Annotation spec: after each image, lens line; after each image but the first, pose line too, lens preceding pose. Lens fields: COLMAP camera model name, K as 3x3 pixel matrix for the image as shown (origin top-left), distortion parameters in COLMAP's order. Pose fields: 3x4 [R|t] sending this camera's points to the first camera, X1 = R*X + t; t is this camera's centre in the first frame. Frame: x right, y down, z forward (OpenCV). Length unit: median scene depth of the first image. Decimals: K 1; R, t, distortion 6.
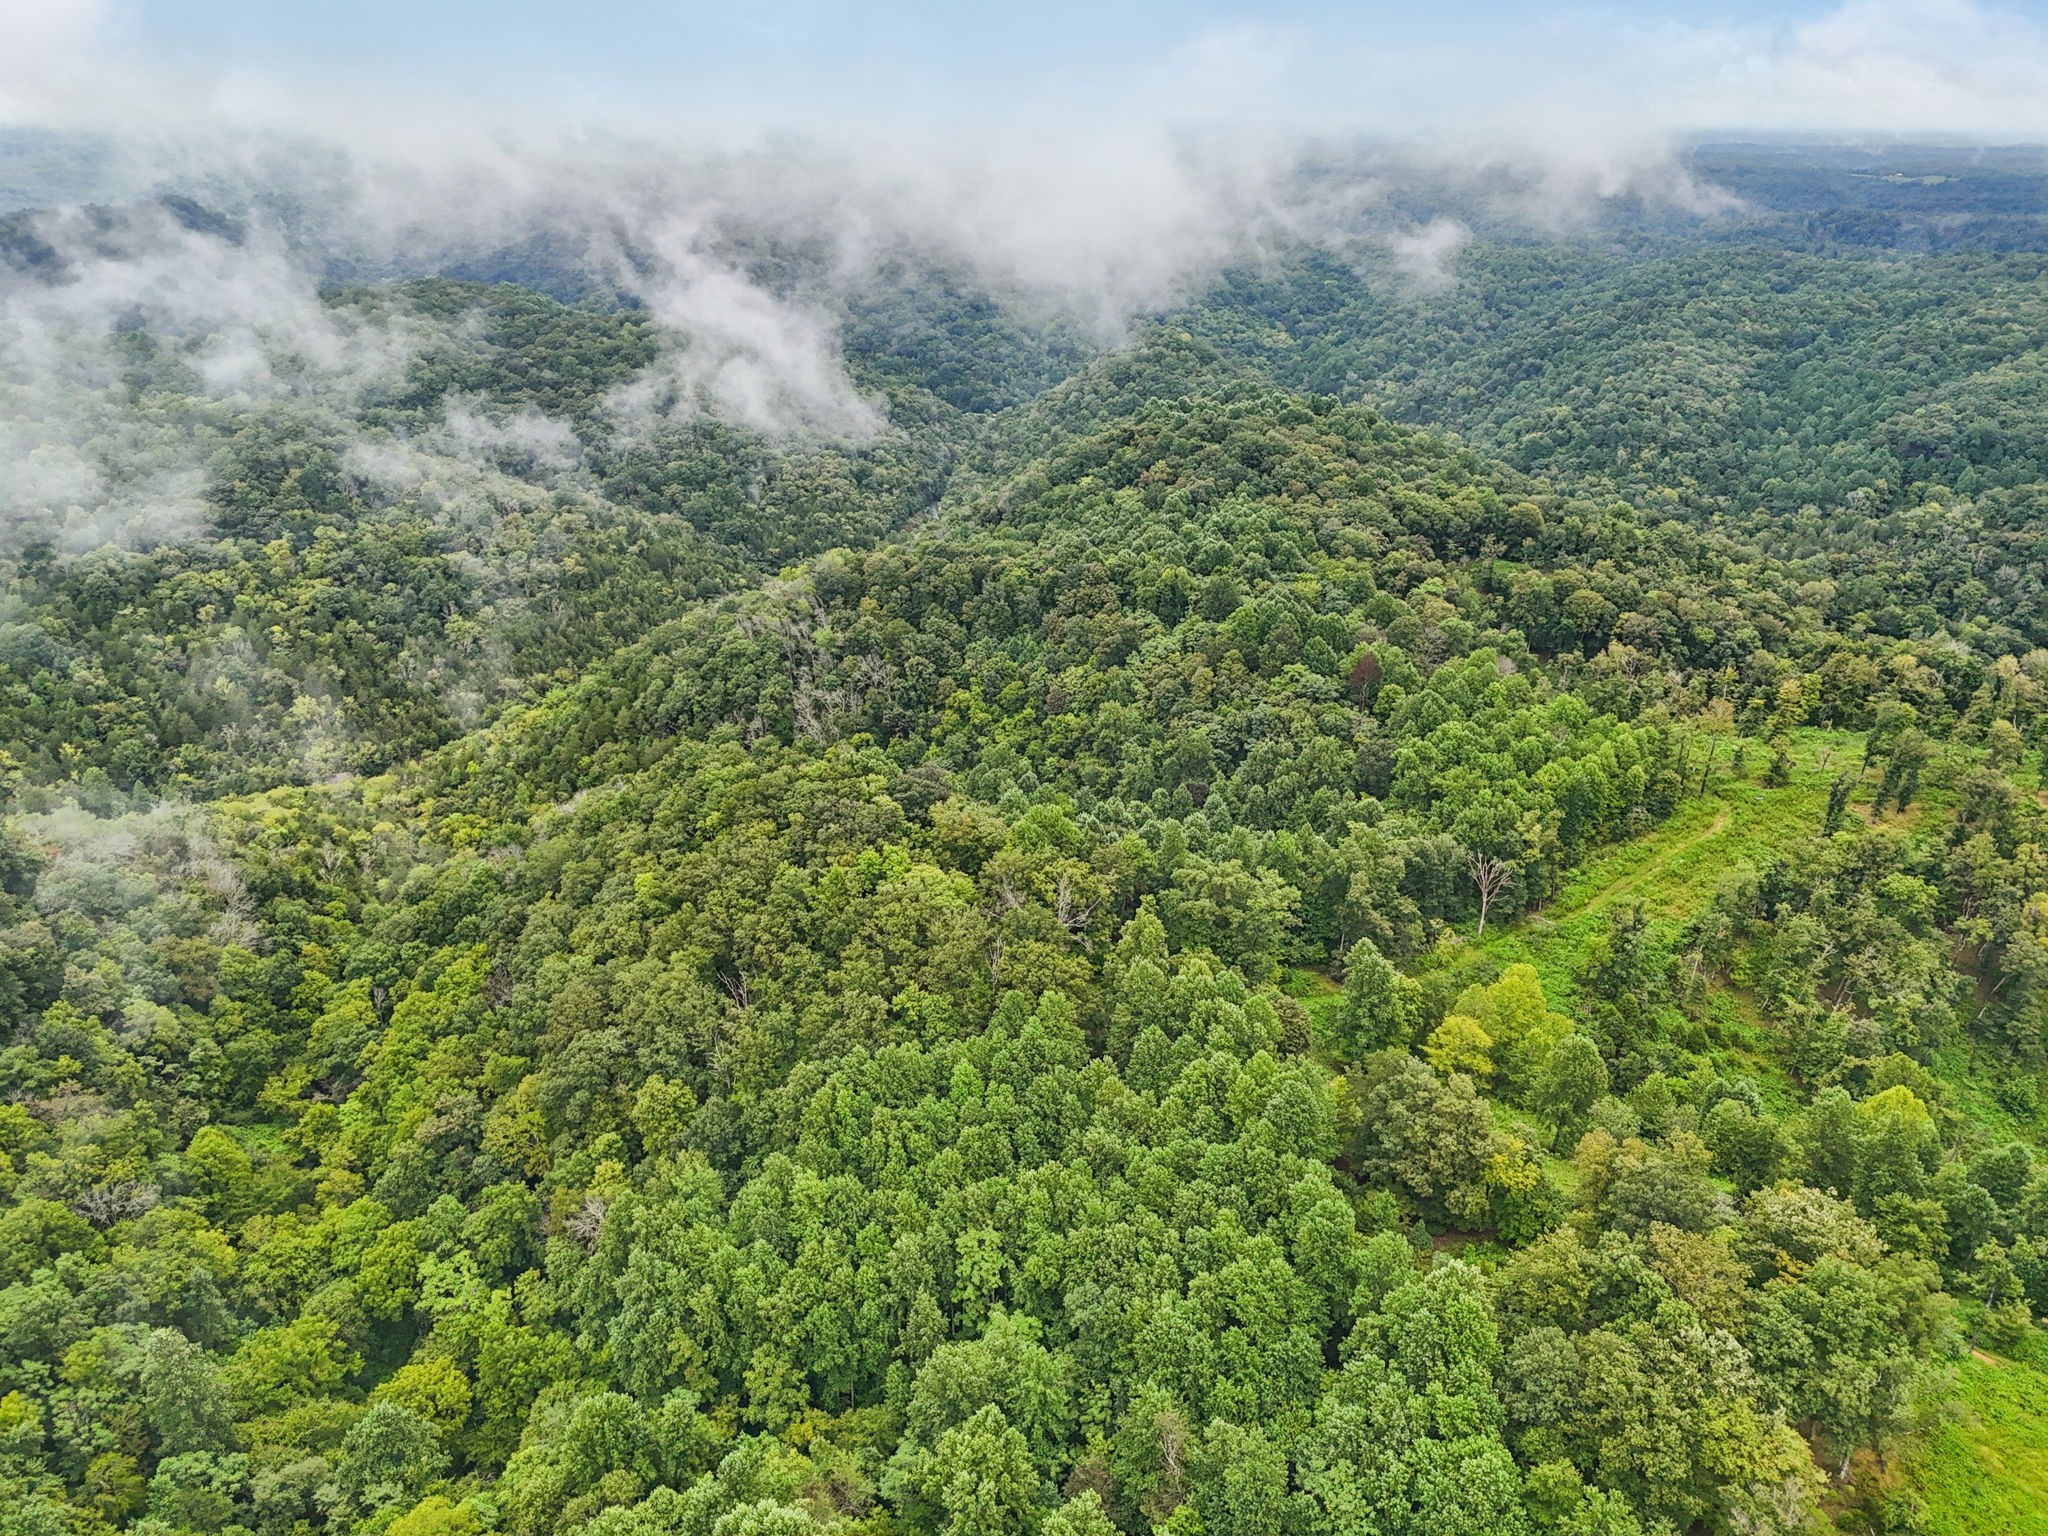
lens RADIAL K [[1507.4, 0, 1015.8], [0, 1507.4, 766.1], [0, 0, 1]] dist [0.073513, -0.070217]
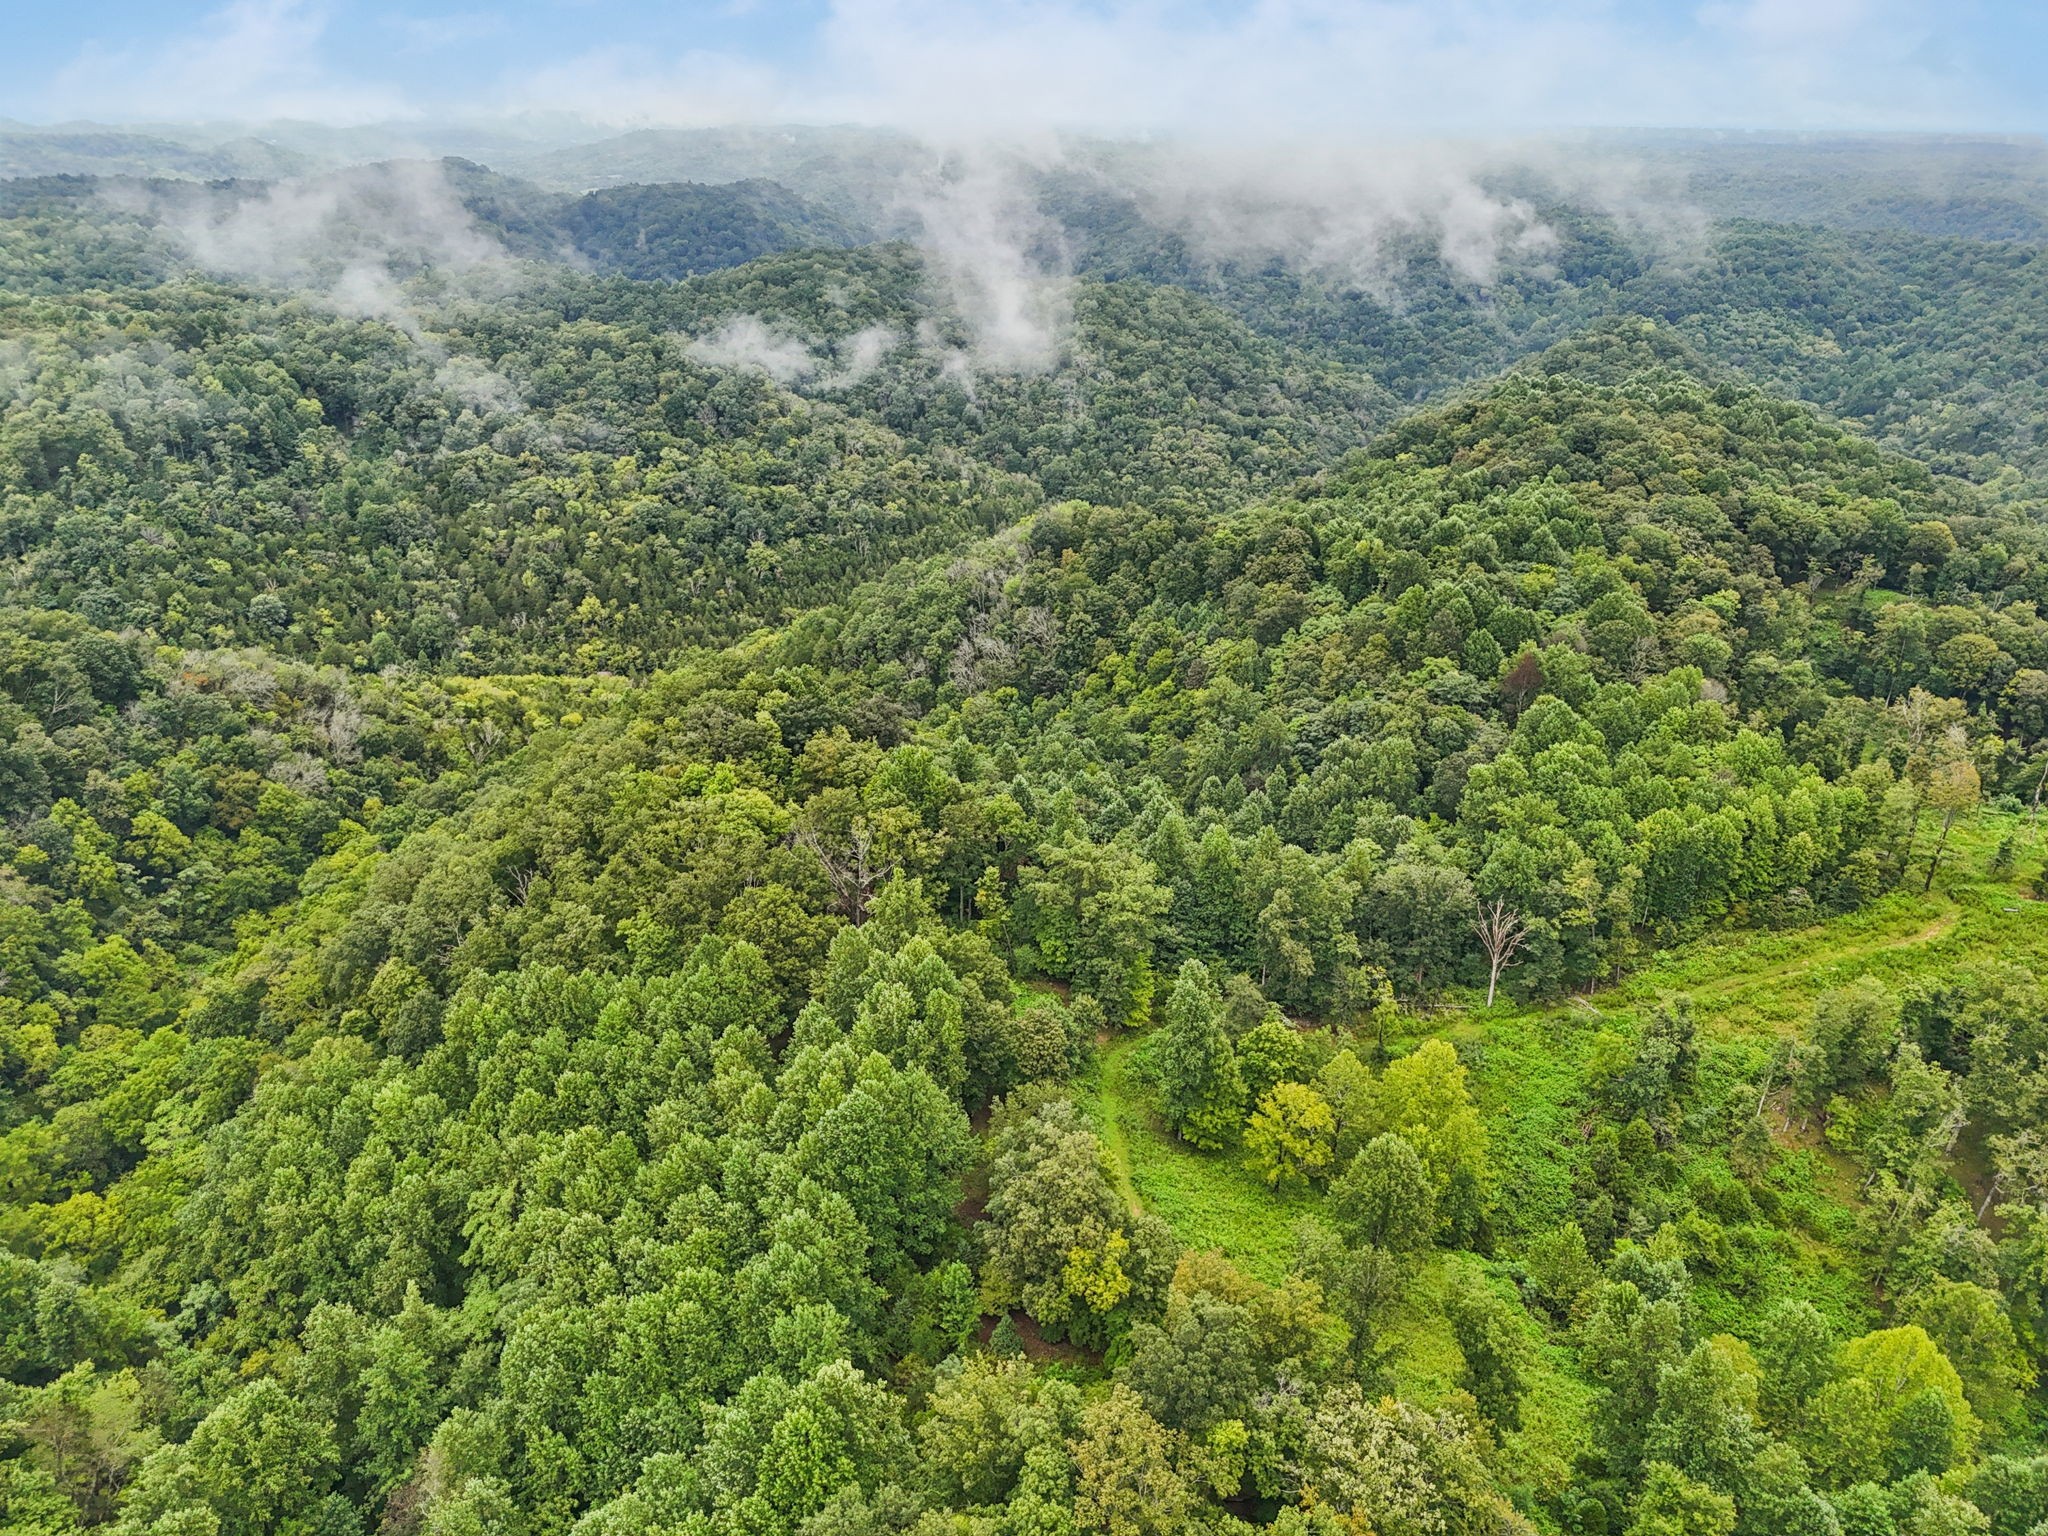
lens RADIAL K [[1507.4, 0, 1015.8], [0, 1507.4, 766.1], [0, 0, 1]] dist [0.073513, -0.070217]
pose [[0.932634, 0.146347, -0.329812, 0.206105], [-0.148226, 0.988759, 0.019590, 0.007077], [0.328971, 0.030617, 0.943843, 0.123970]]
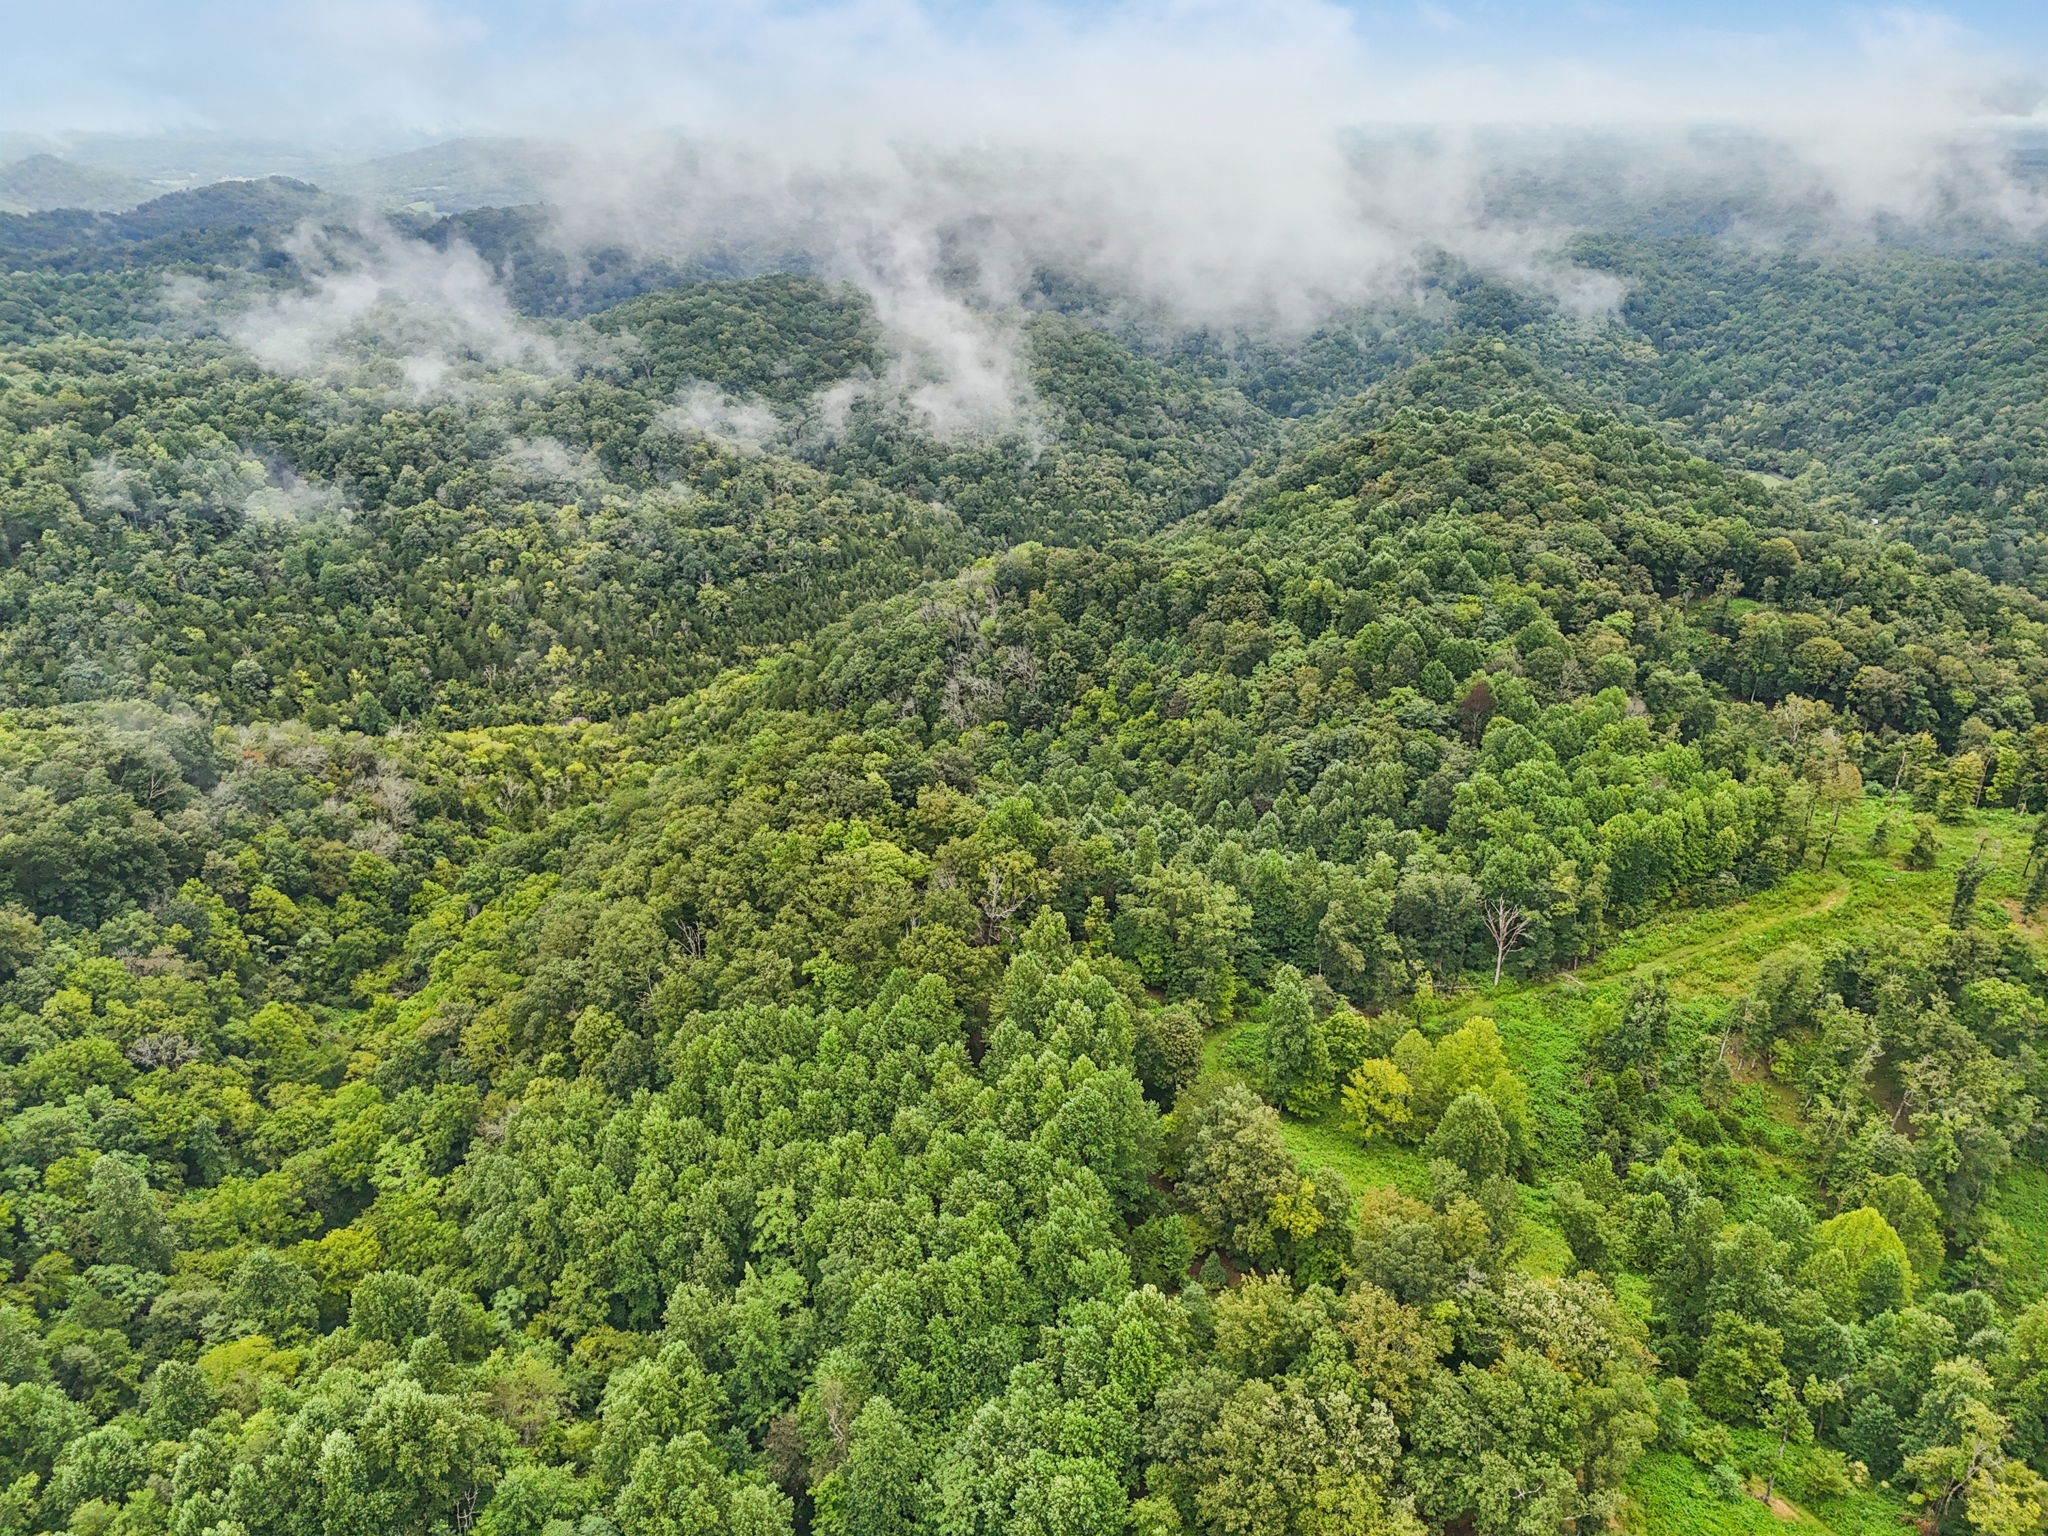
lens RADIAL K [[1507.4, 0, 1015.8], [0, 1507.4, 766.1], [0, 0, 1]] dist [0.073513, -0.070217]
pose [[0.966453, 0.097408, -0.237657, 0.148421], [-0.097897, 0.995149, 0.009775, -0.002647], [0.237456, 0.013819, 0.971300, 0.011409]]
